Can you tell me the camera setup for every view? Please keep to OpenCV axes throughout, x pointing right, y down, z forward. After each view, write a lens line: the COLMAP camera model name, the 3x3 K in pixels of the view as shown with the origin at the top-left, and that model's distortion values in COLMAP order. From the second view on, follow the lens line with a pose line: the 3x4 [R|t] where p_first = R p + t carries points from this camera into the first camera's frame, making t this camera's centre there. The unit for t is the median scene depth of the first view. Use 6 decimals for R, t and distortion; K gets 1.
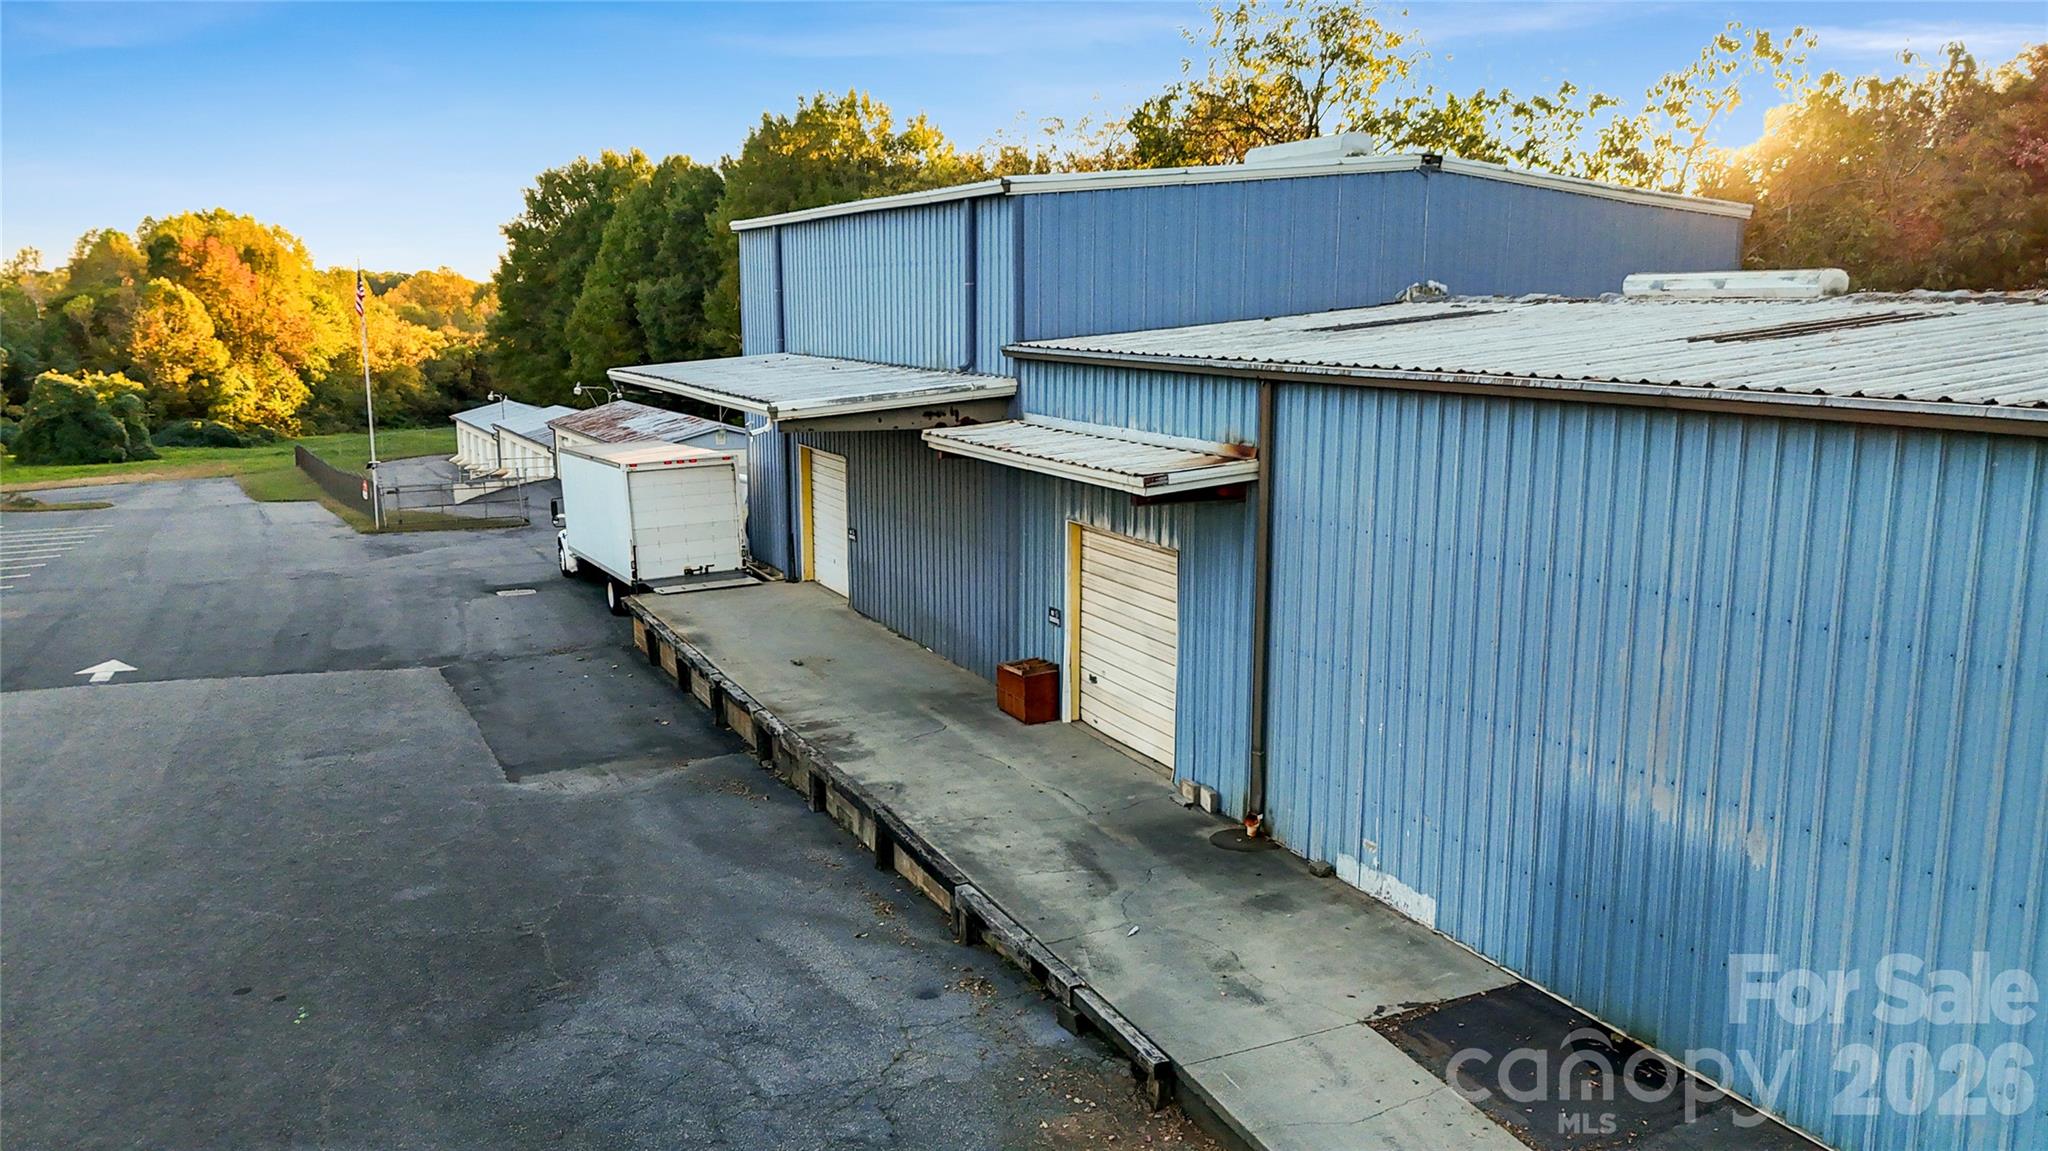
lens RADIAL K [[1523.5, 0, 1031.0], [0, 1523.5, 560.7], [0, 0, 1]] dist [0.073119, -0.054716]
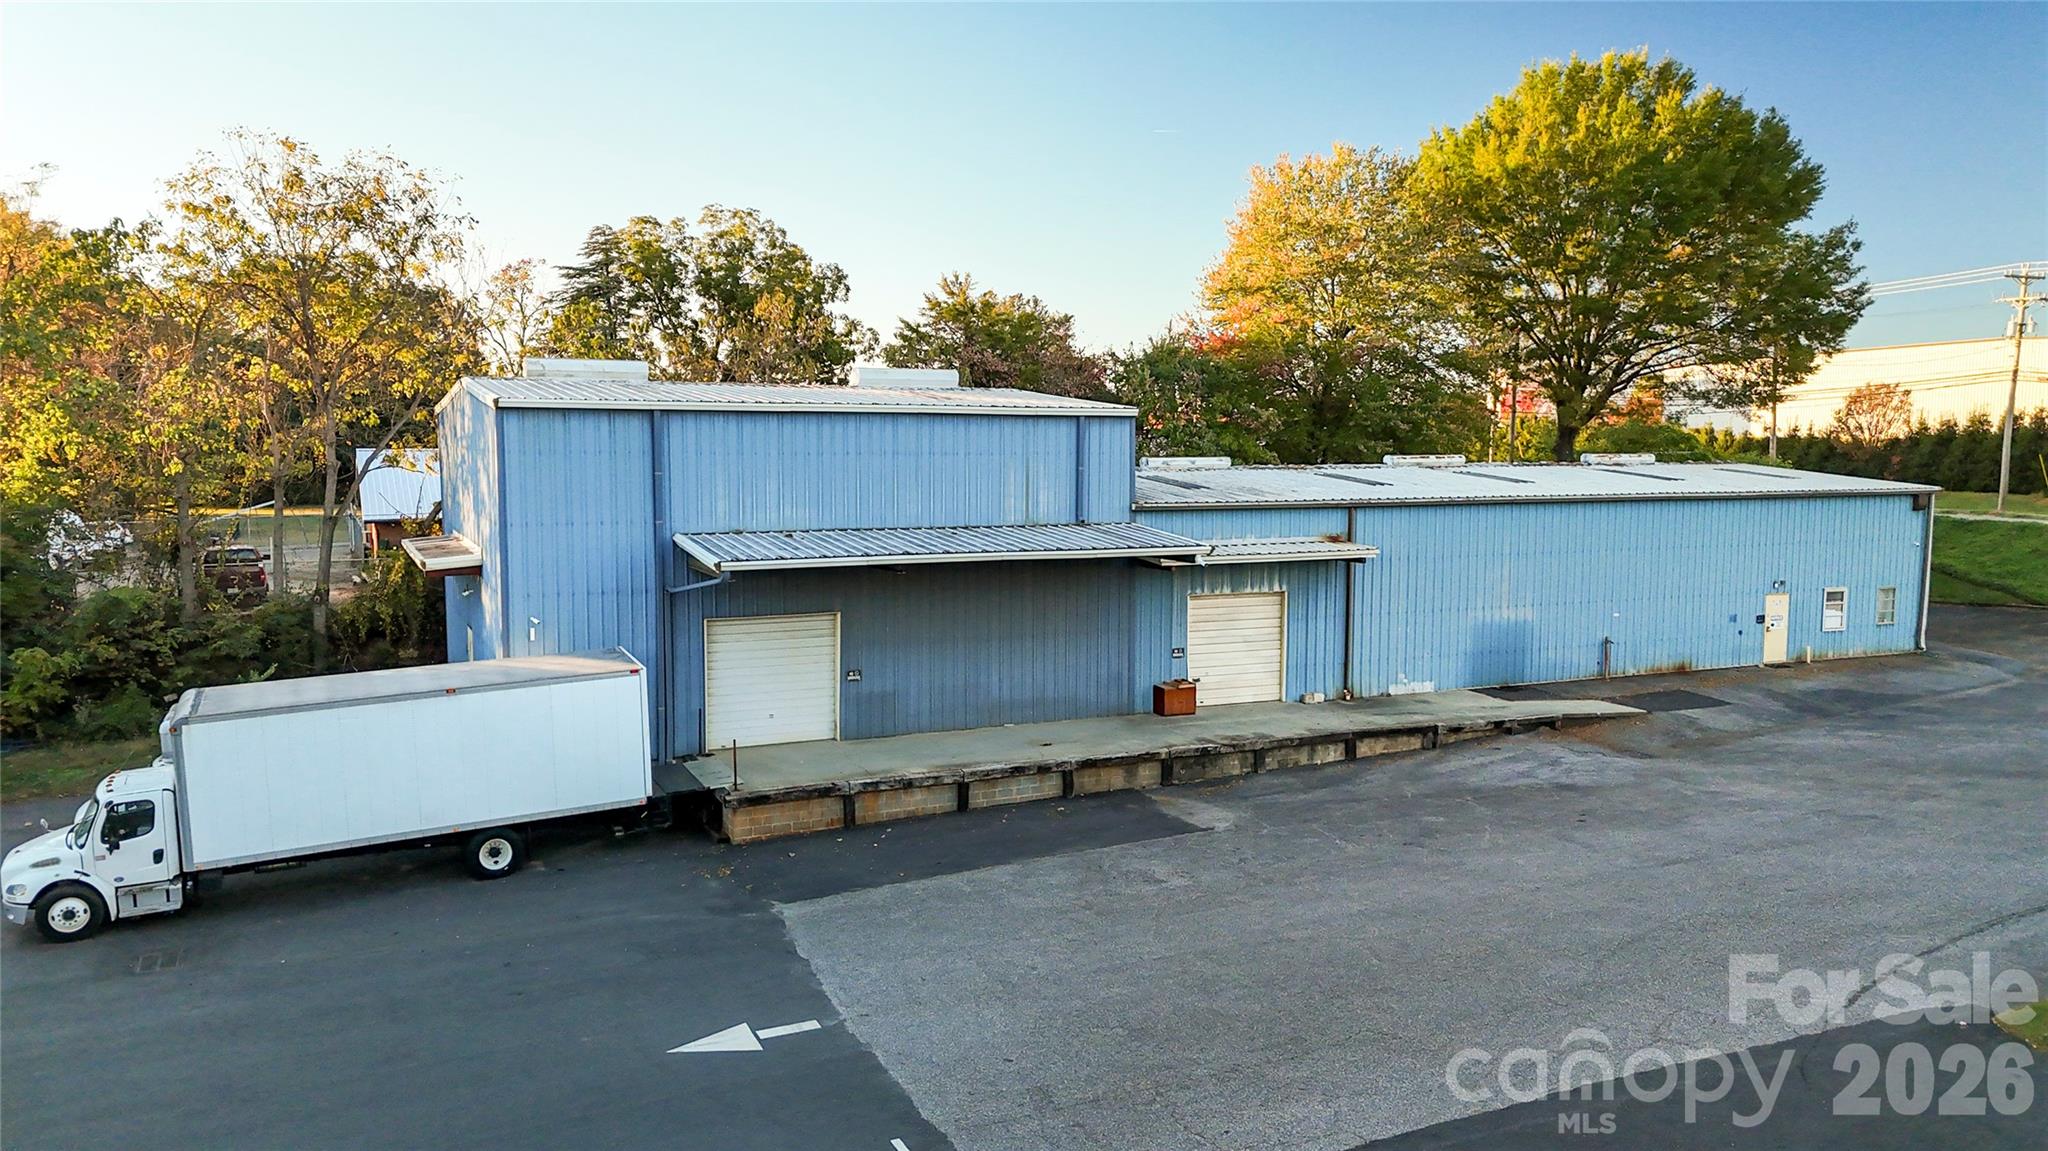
lens RADIAL K [[1523.5, 0, 1031.0], [0, 1523.5, 560.7], [0, 0, 1]] dist [0.073119, -0.054716]
pose [[-0.027207, -0.066434, 0.997420, -1.865495], [0.162082, 0.984293, 0.069981, -0.235650], [-0.986402, 0.163567, -0.016012, 1.278213]]
